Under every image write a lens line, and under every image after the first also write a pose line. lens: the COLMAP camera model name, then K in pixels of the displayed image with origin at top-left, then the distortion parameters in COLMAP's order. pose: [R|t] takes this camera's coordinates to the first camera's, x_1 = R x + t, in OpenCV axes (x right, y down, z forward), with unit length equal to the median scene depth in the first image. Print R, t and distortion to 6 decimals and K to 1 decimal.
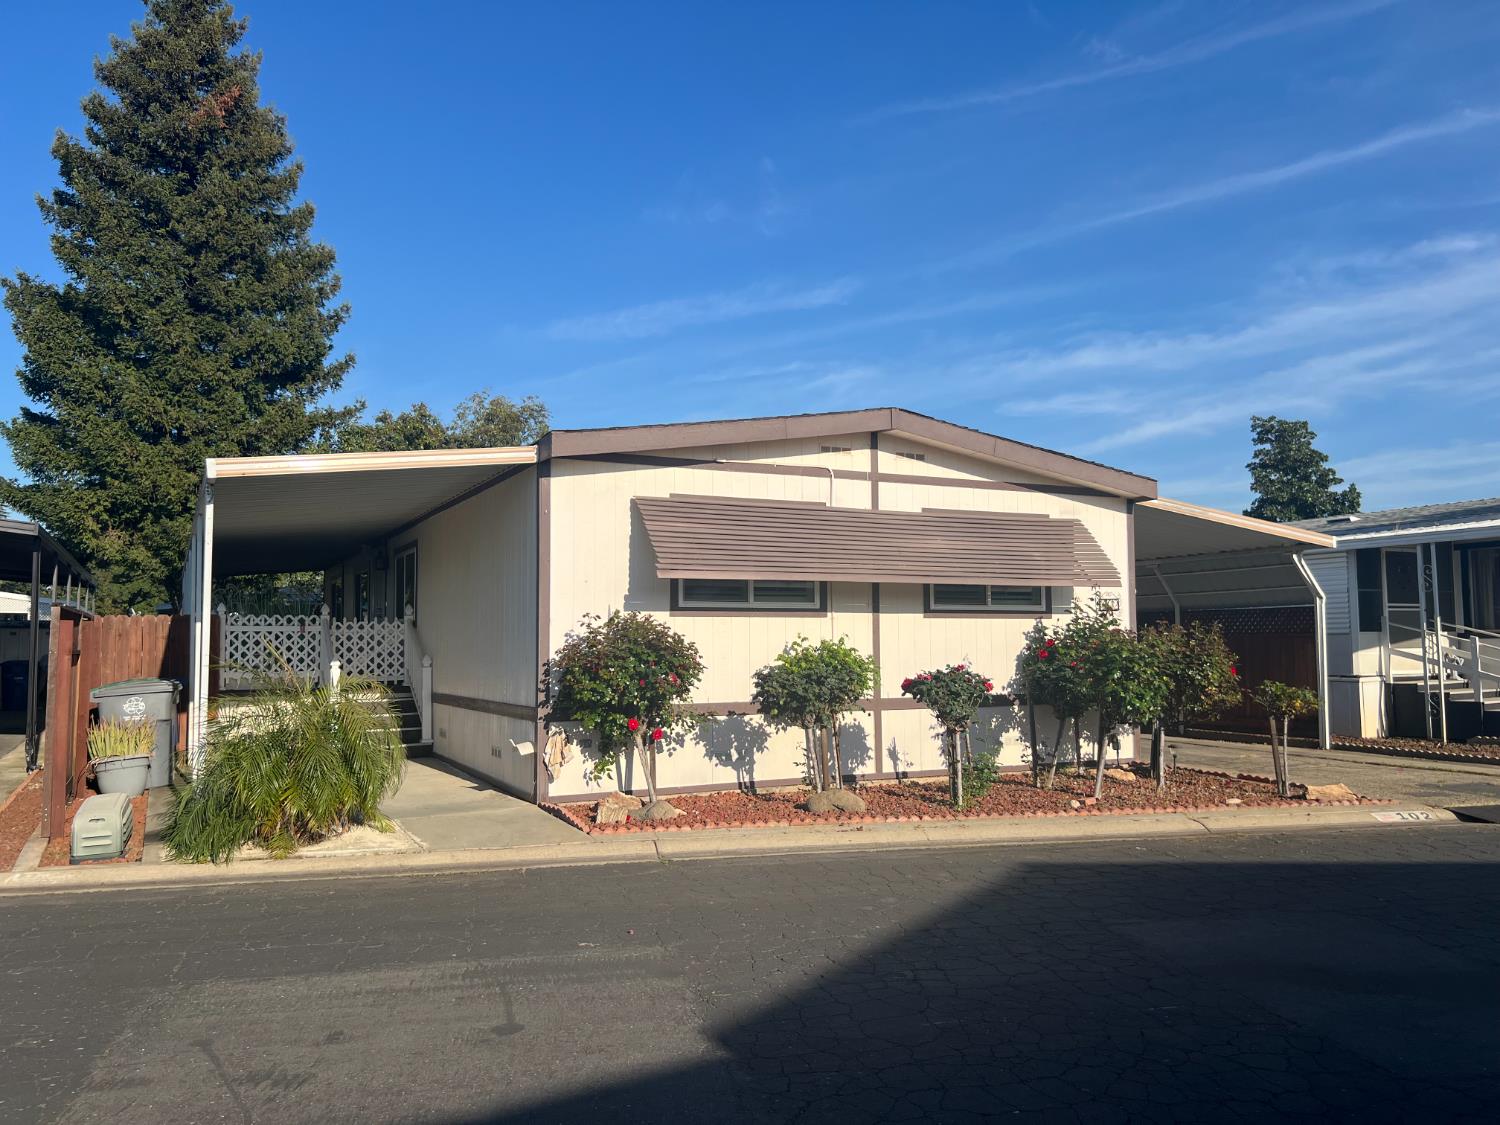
lens RADIAL K [[1123.5, 0, 738.0], [0, 1123.5, 562.6], [0, 0, 1]] dist [0.069223, -0.079906]
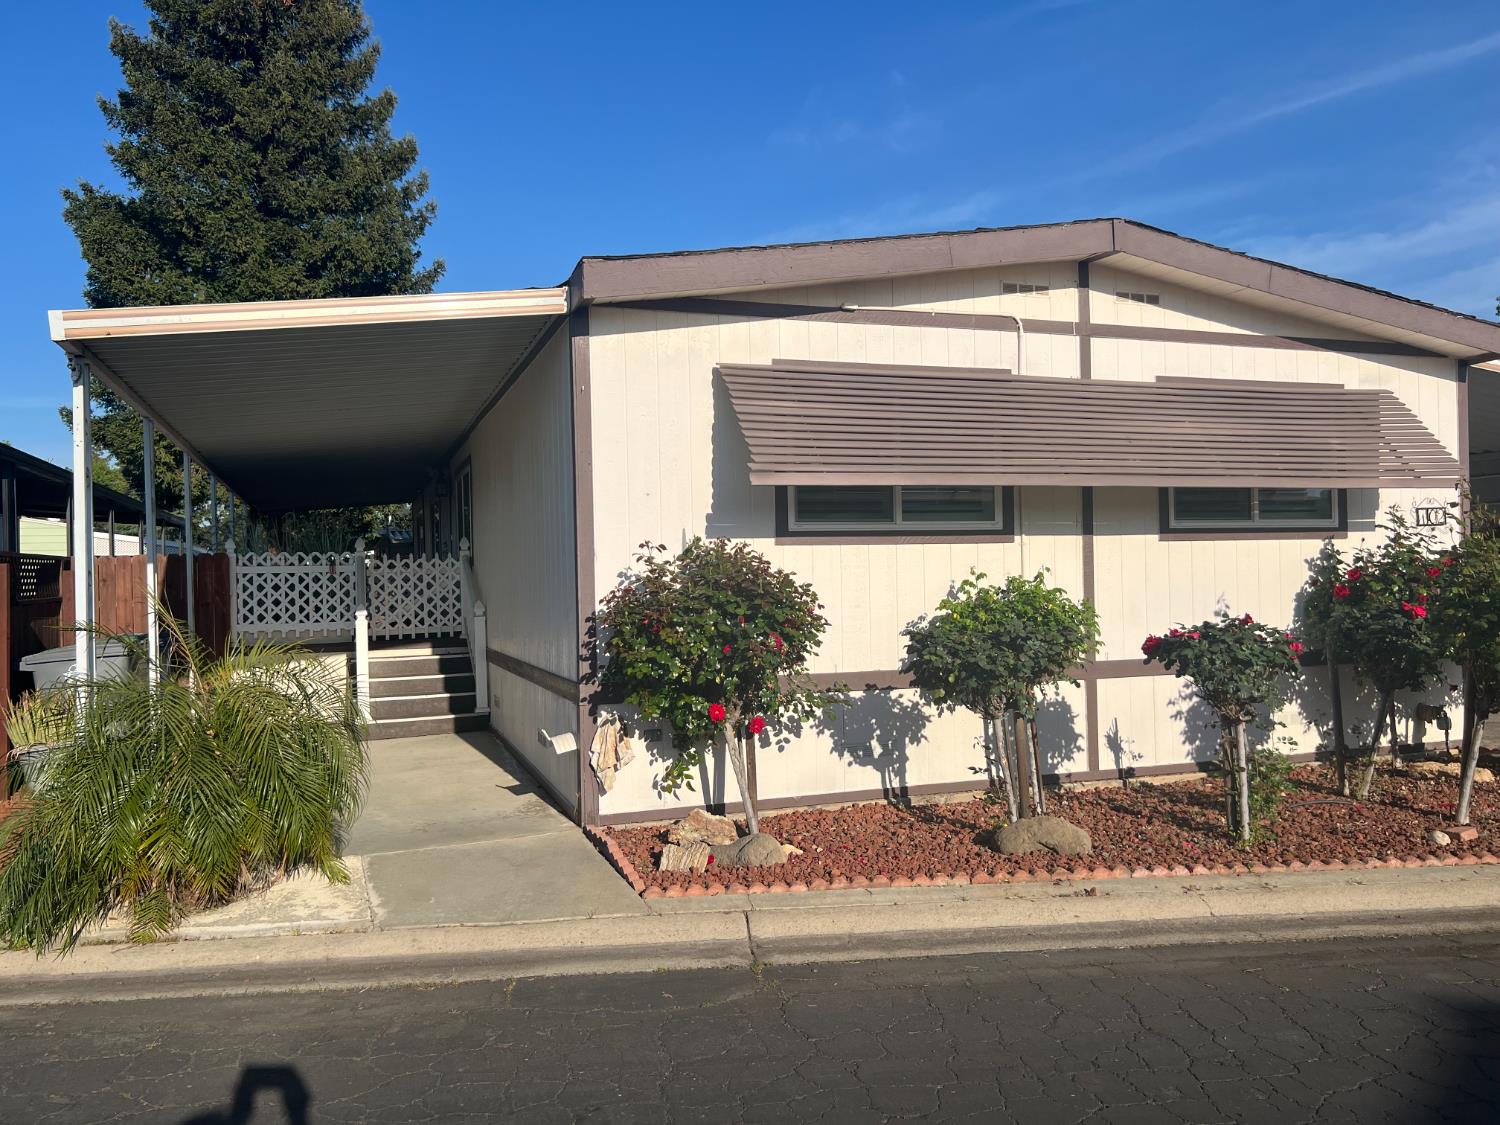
lens RADIAL K [[1123.5, 0, 738.5], [0, 1123.5, 574.8], [0, 0, 1]] dist [0.069223, -0.079906]
pose [[0.992159, -0.014283, -0.124166, -0.000107], [0.022950, 0.997376, 0.068660, 0.017532], [0.122859, -0.070971, 0.989883, 0.304072]]
